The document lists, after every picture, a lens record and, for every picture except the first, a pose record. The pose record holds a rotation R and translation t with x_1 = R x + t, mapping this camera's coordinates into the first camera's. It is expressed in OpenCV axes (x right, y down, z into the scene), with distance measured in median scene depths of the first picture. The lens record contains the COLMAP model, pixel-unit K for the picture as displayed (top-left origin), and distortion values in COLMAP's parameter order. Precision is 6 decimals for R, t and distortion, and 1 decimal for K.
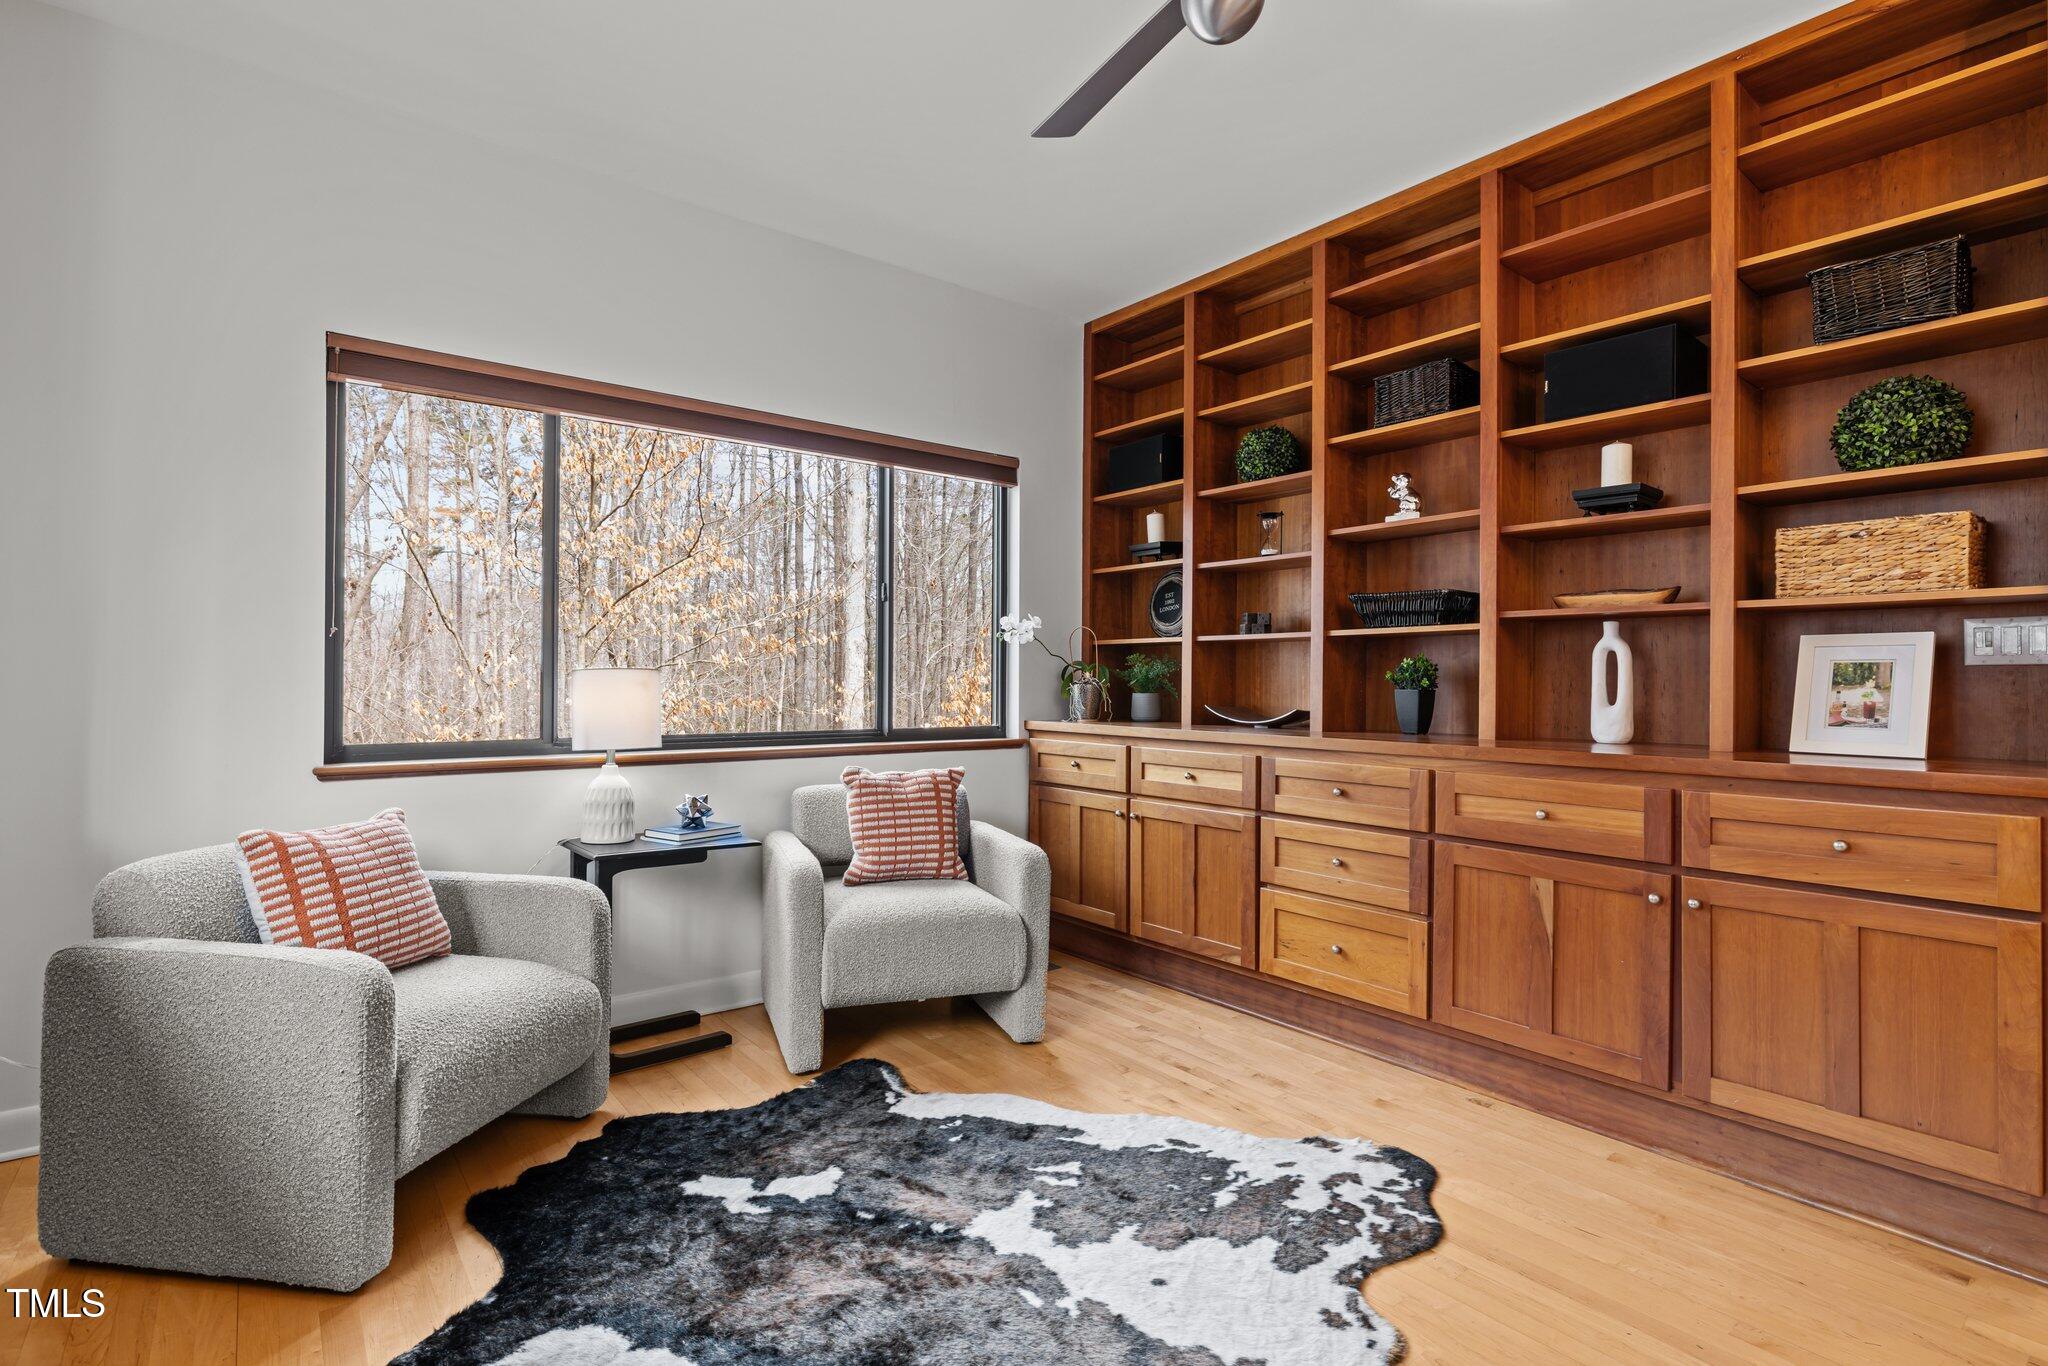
lens RADIAL K [[973.6, 0, 1041.9], [0, 973.6, 685.1], [0, 0, 1]] dist [-0.012357, 0.000322]
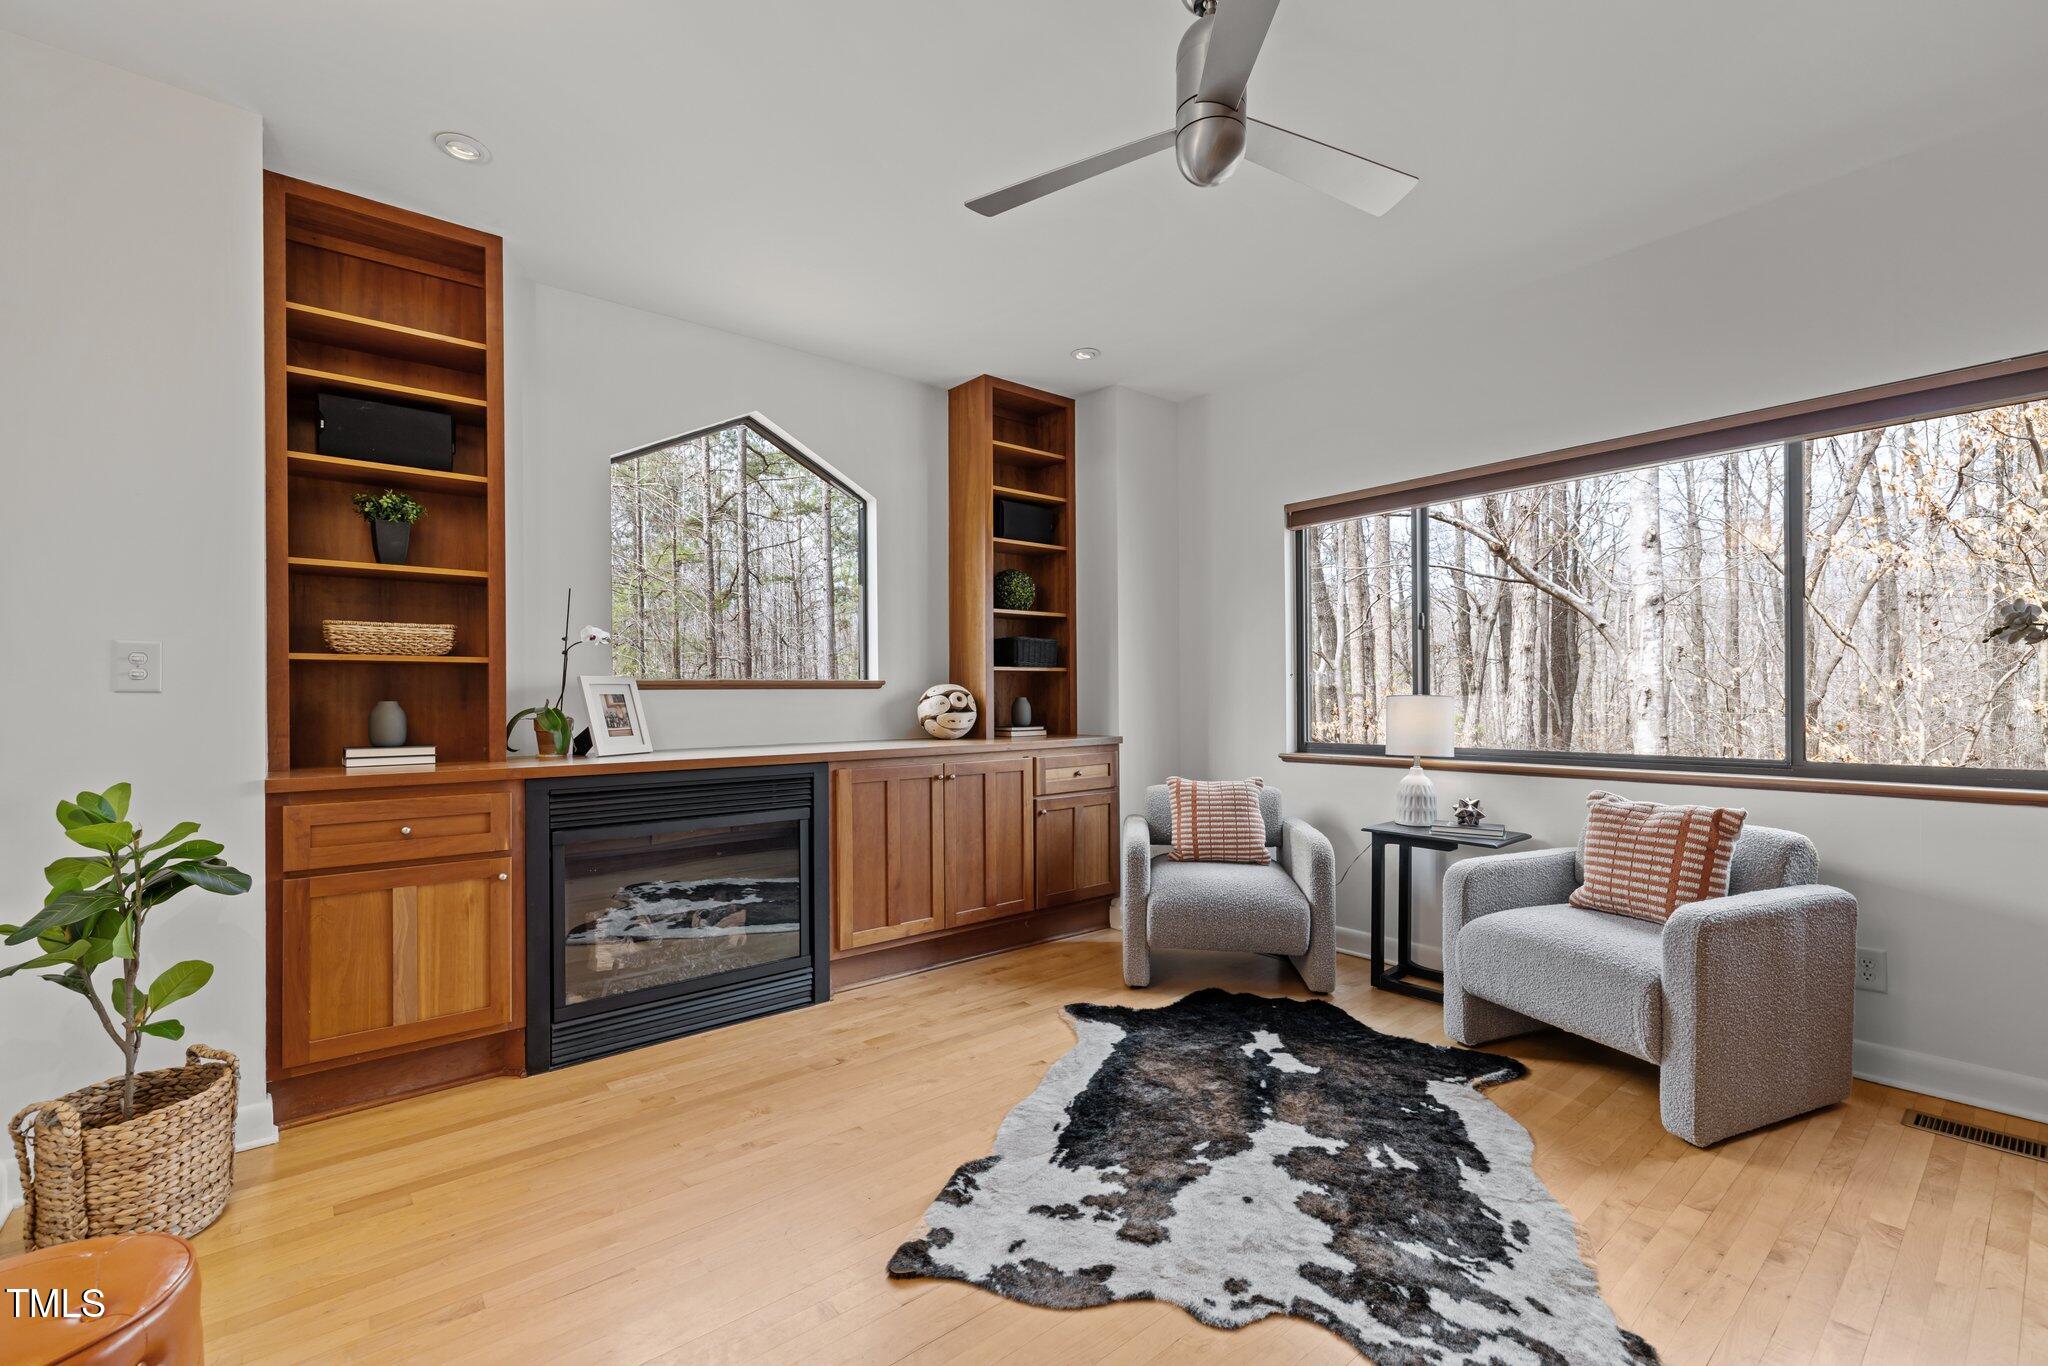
lens RADIAL K [[872.5, 0, 989.6], [0, 872.5, 695.2], [0, 0, 1]] dist [0.003548, -0.001427]
pose [[-0.006438, -0.009466, -0.999934, 0.957231], [-0.000010, 0.999955, -0.009466, -0.006968], [0.999979, -0.000051, -0.006438, 0.530581]]
